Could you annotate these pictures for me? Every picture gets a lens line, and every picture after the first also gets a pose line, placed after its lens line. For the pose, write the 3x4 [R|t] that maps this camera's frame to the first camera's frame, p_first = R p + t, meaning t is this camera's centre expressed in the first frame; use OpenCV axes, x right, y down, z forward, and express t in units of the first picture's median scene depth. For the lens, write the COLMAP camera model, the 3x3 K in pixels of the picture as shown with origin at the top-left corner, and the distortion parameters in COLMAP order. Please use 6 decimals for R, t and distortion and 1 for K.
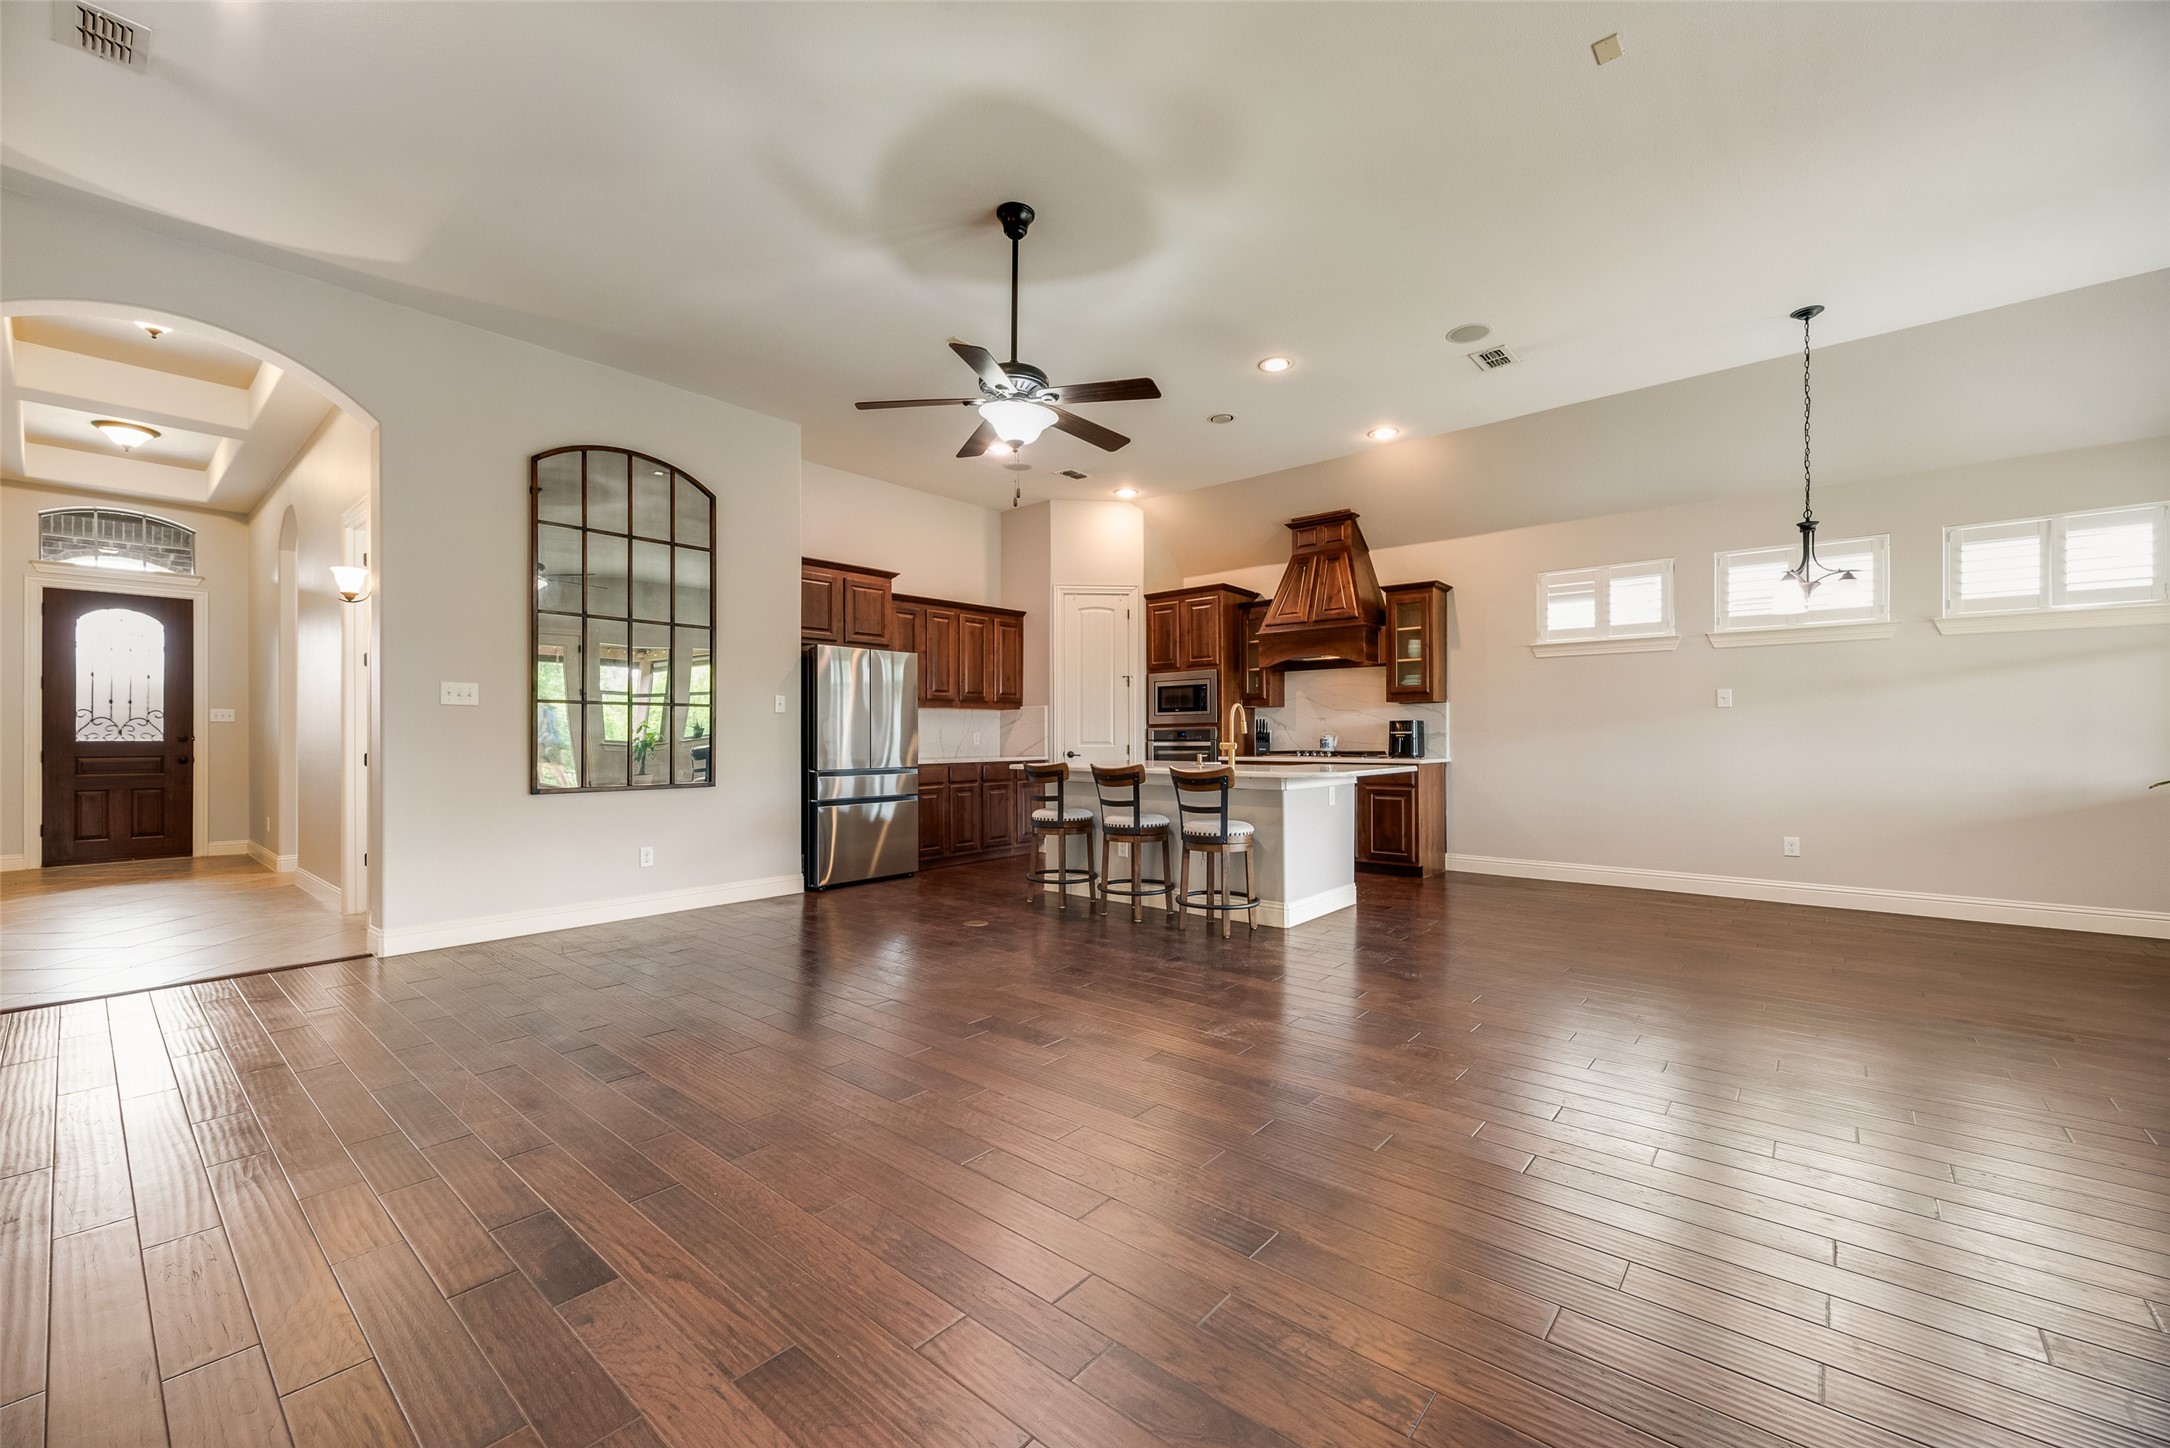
lens RADIAL K [[879.8, 0, 1073.5], [0, 879.8, 735.2], [0, 0, 1]] dist [-0.001854, 0.000433]
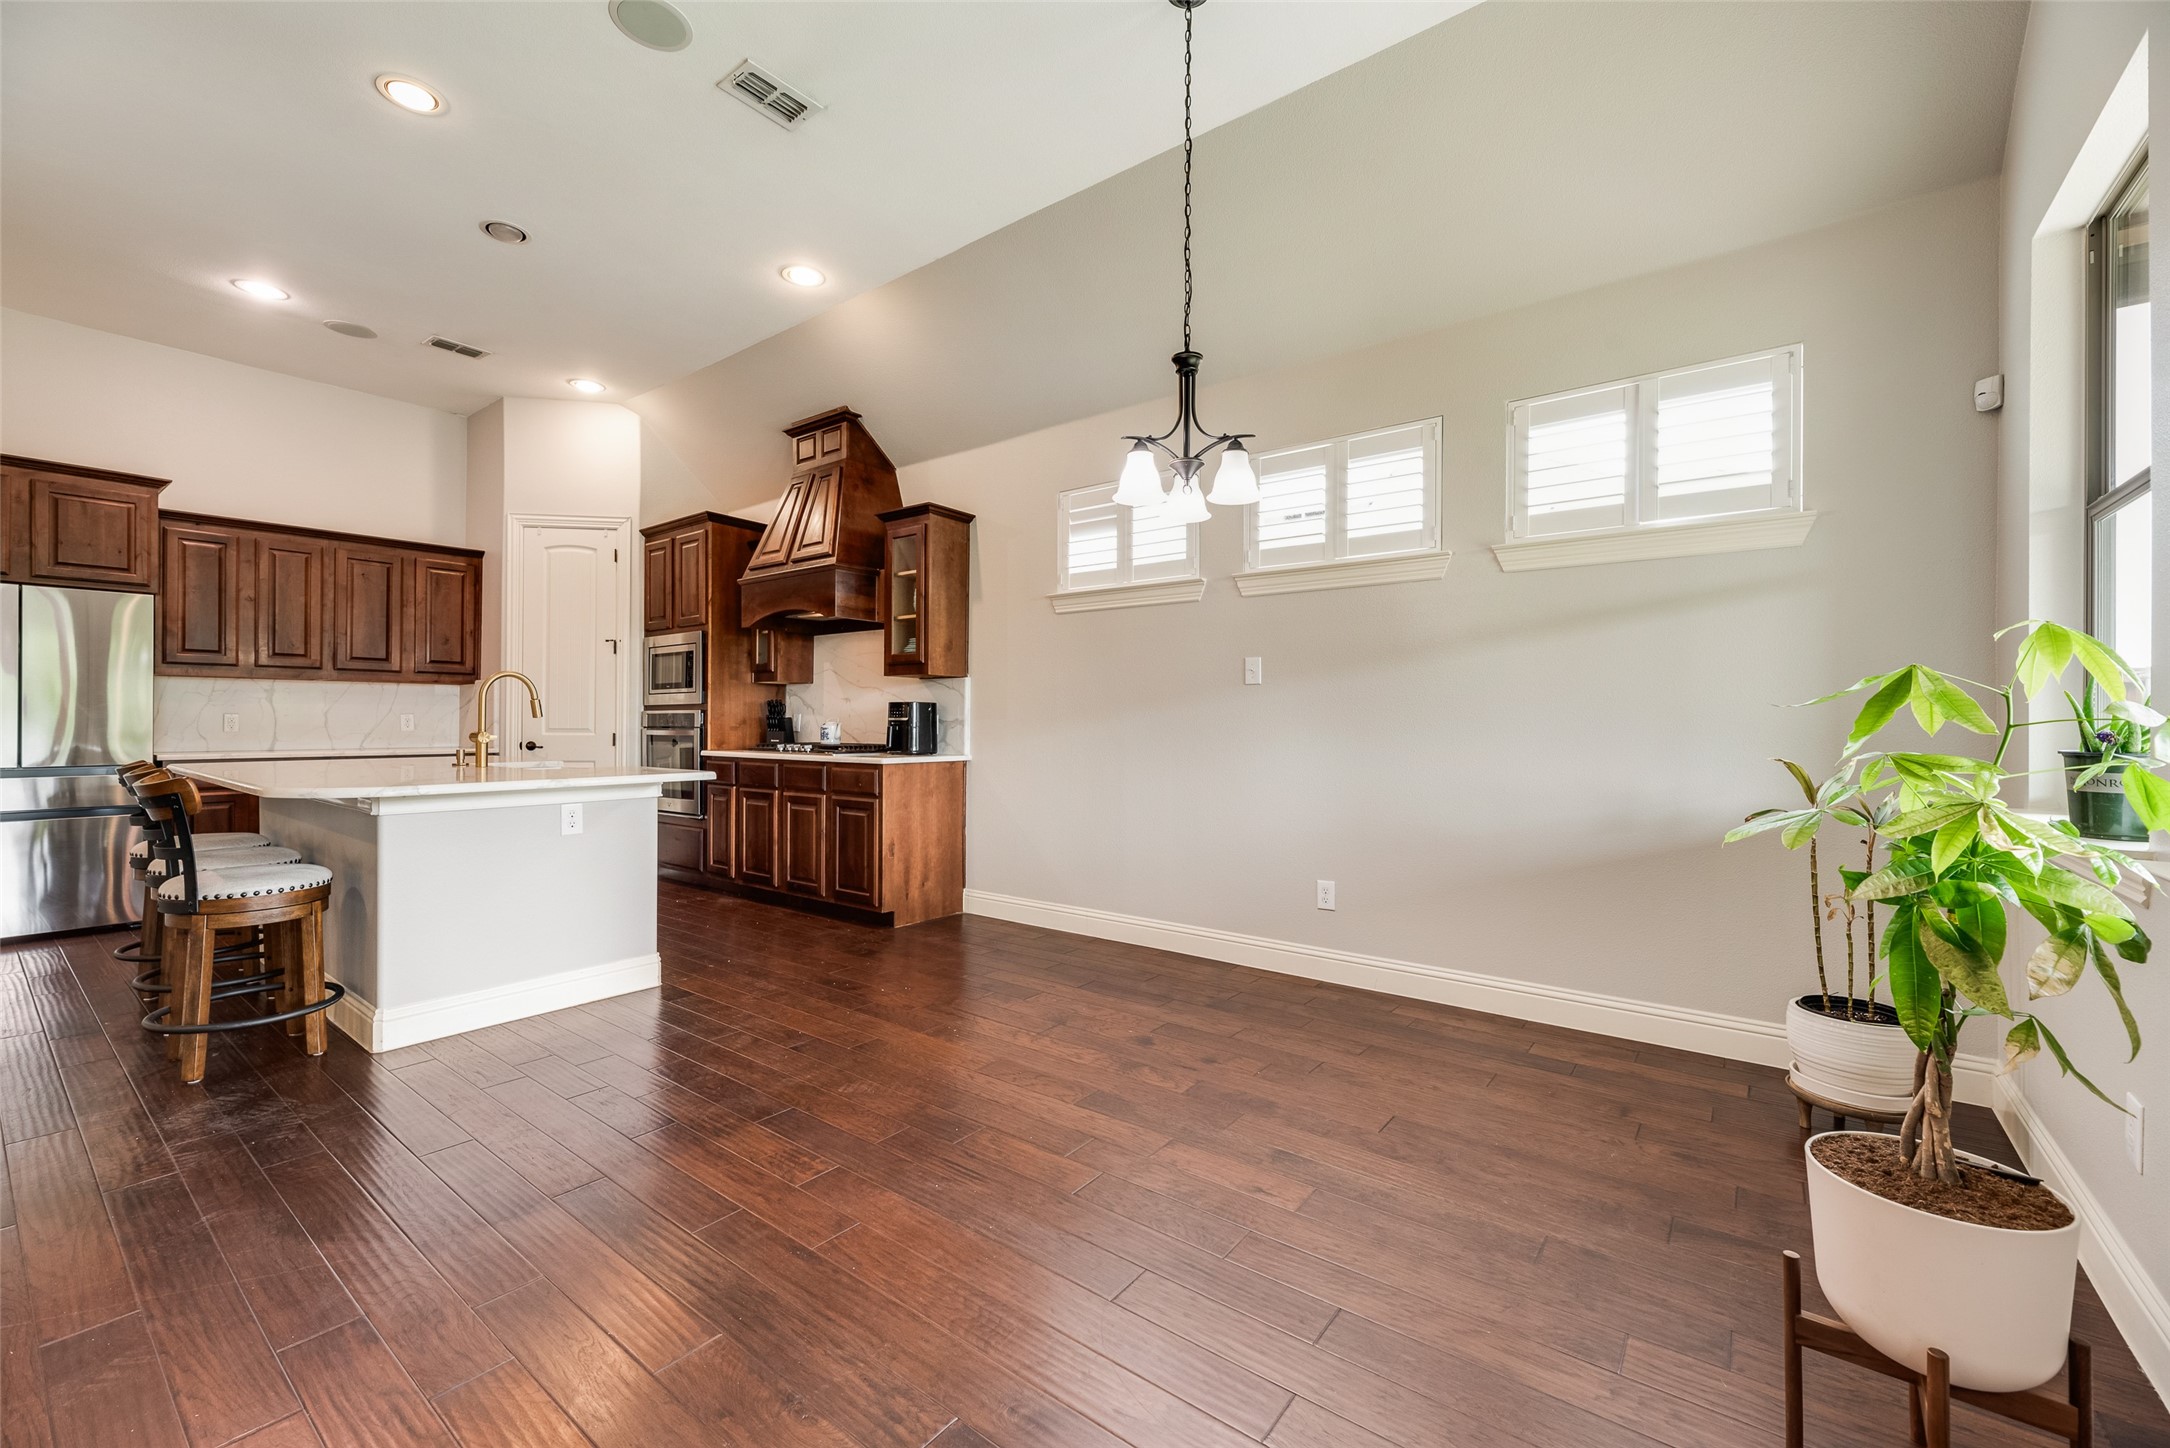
lens RADIAL K [[879.8, 0, 1089.2], [0, 879.8, 720.2], [0, 0, 1]] dist [-0.001854, 0.000433]
pose [[0.998312, 0.007946, 0.057529, 0.489263], [-0.007829, 0.999967, -0.002253, -0.001504], [-0.057545, 0.001799, 0.998341, 0.284851]]
